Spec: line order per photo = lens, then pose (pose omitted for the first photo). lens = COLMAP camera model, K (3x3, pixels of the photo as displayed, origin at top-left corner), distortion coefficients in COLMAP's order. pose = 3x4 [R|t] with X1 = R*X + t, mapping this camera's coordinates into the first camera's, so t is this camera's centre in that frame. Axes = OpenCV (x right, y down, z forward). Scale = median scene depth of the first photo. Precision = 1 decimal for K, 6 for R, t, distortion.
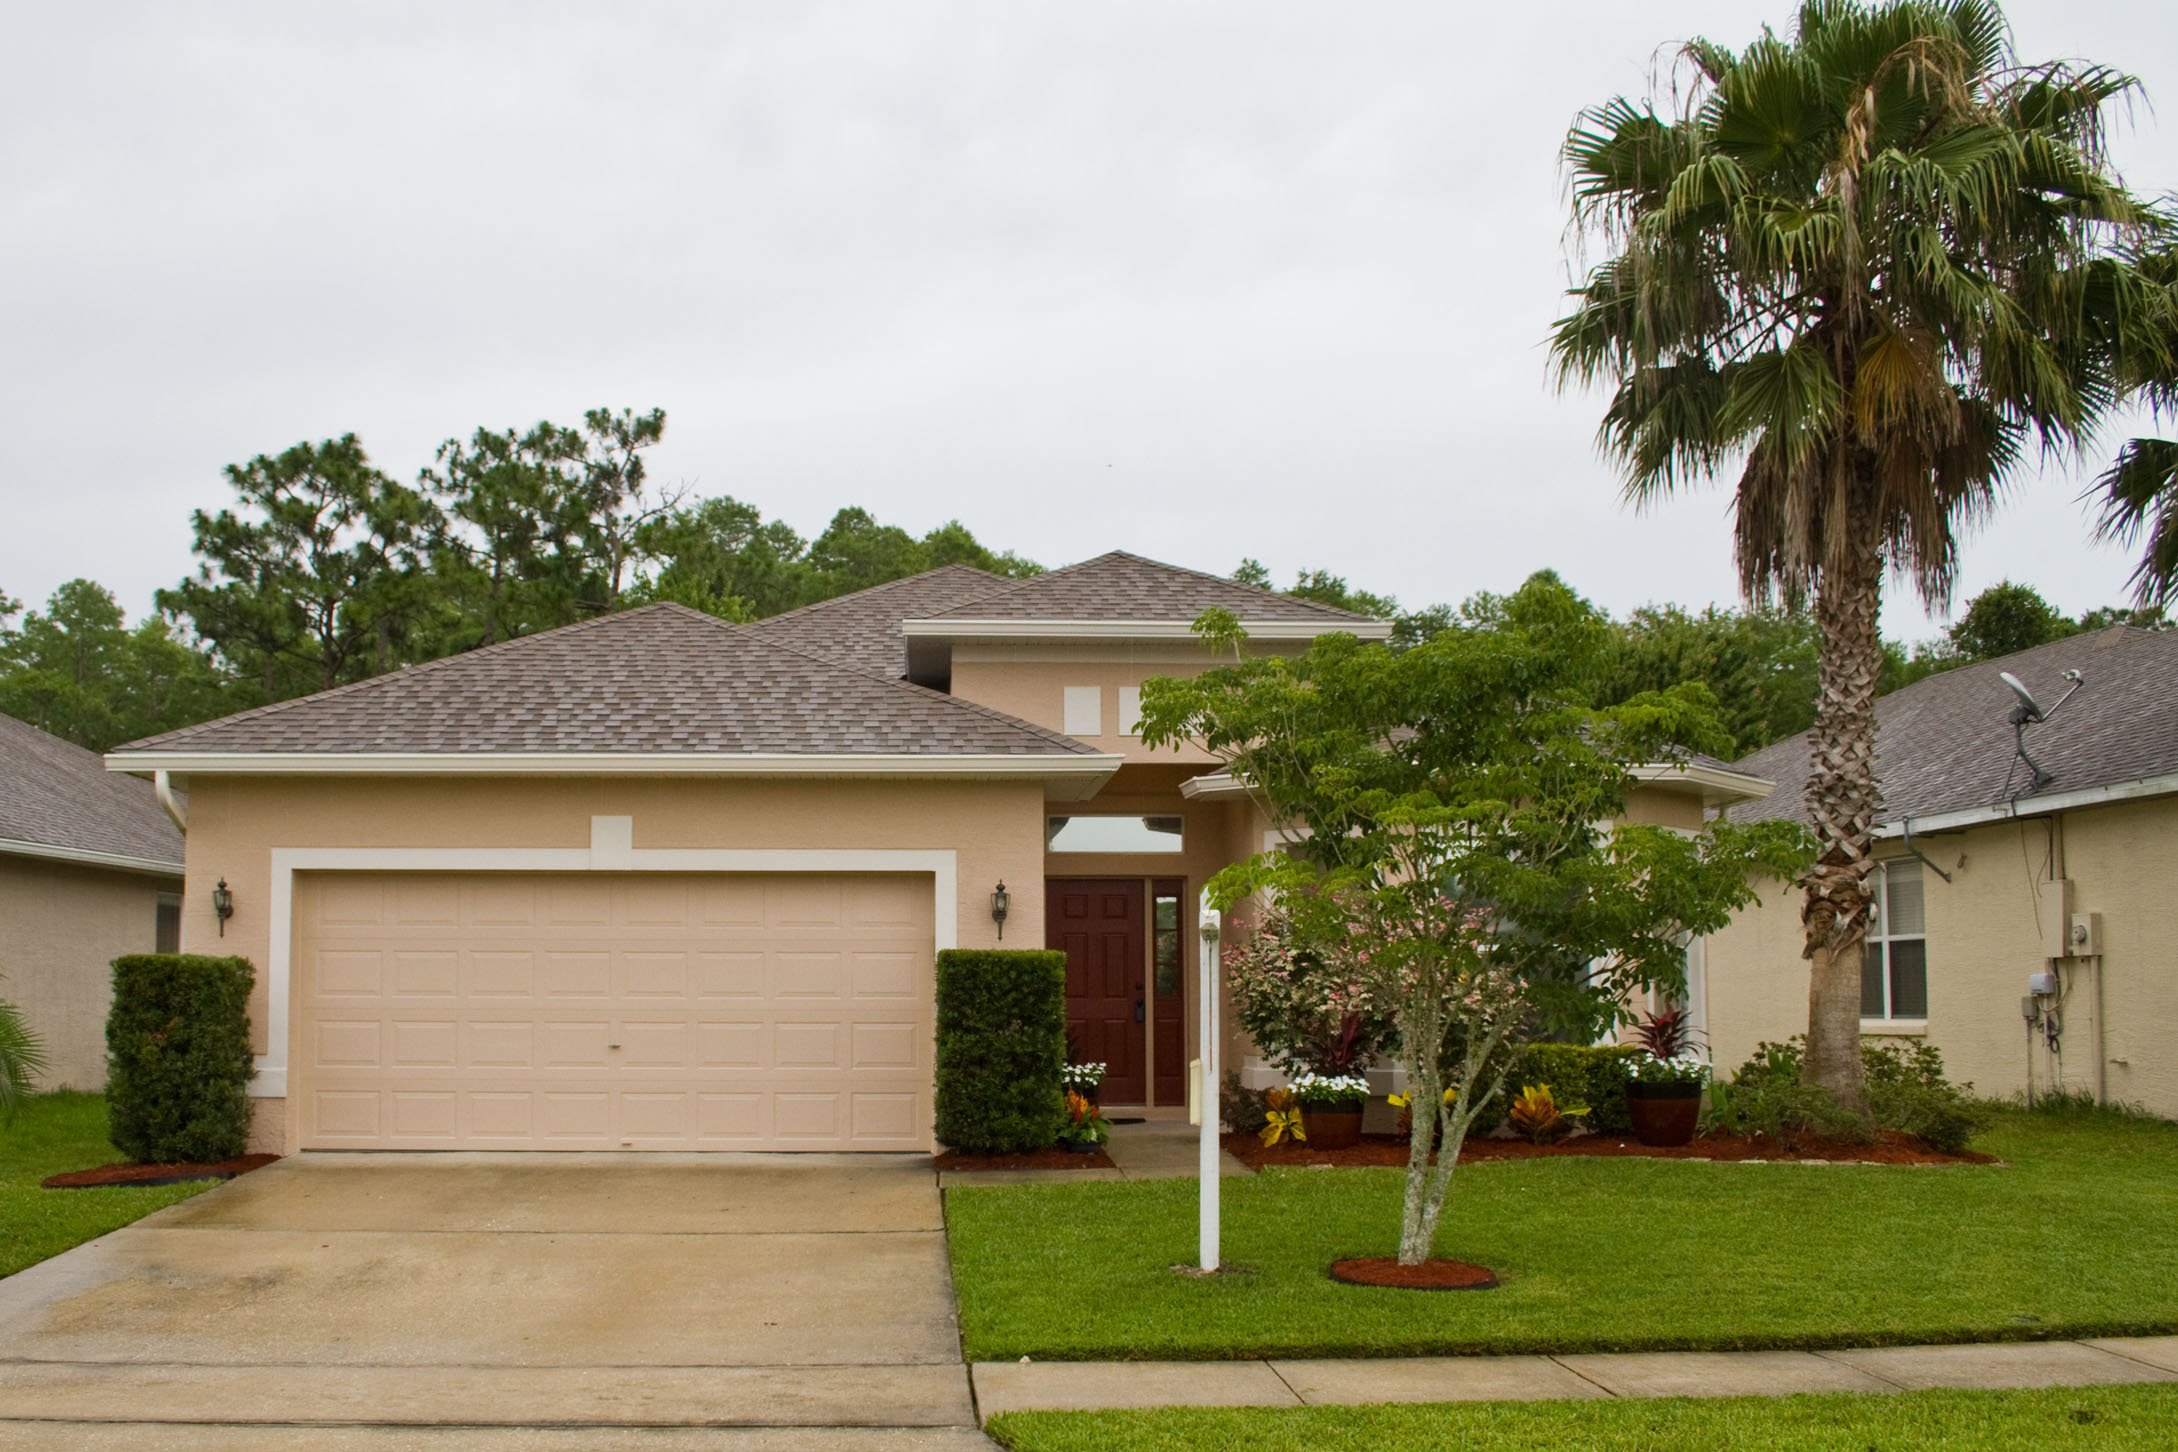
lens RADIAL K [[1888.3, 0, 1082.3], [0, 1888.3, 797.1], [0, 0, 1]] dist [-0.173888, 0.153511]
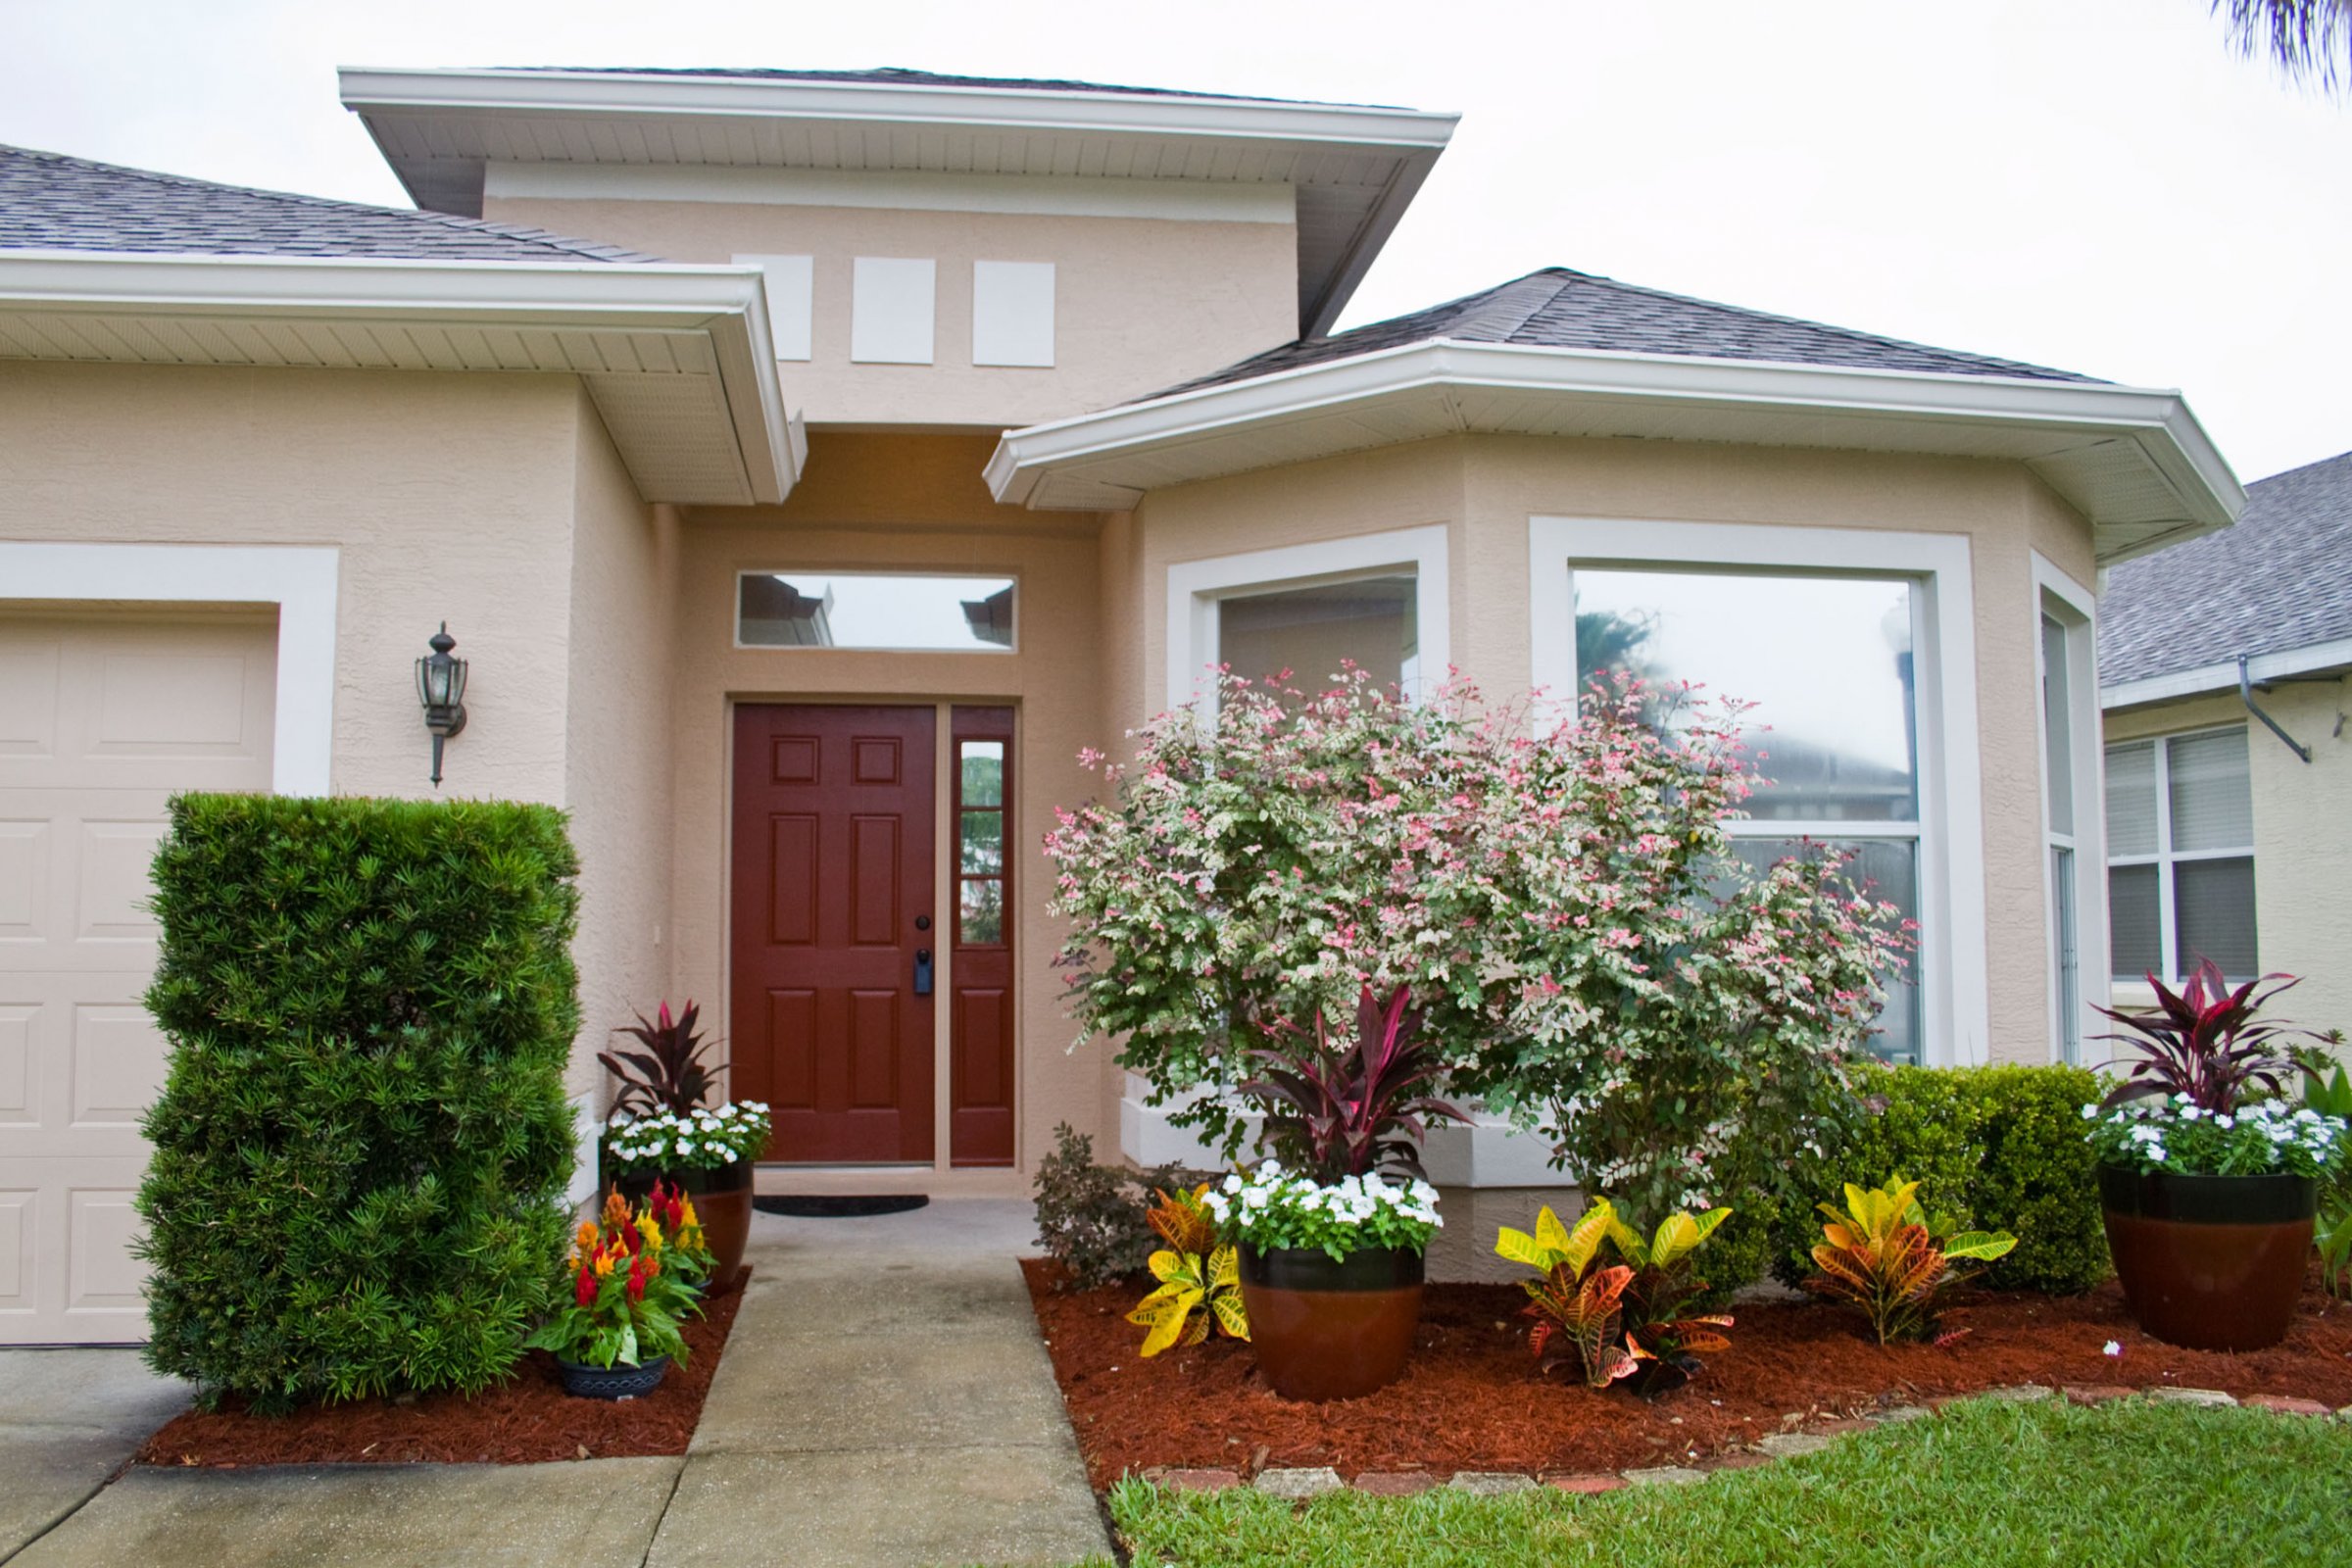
lens RADIAL K [[1934.6, 0, 1222.2], [0, 1934.6, 792.7], [0, 0, 1]] dist [-0.154941, 0.108728]
pose [[0.995439, 0.006639, 0.095170, 0.078321], [-0.009033, 0.999653, 0.024750, 0.070066], [-0.094973, -0.025497, 0.995153, 0.645525]]
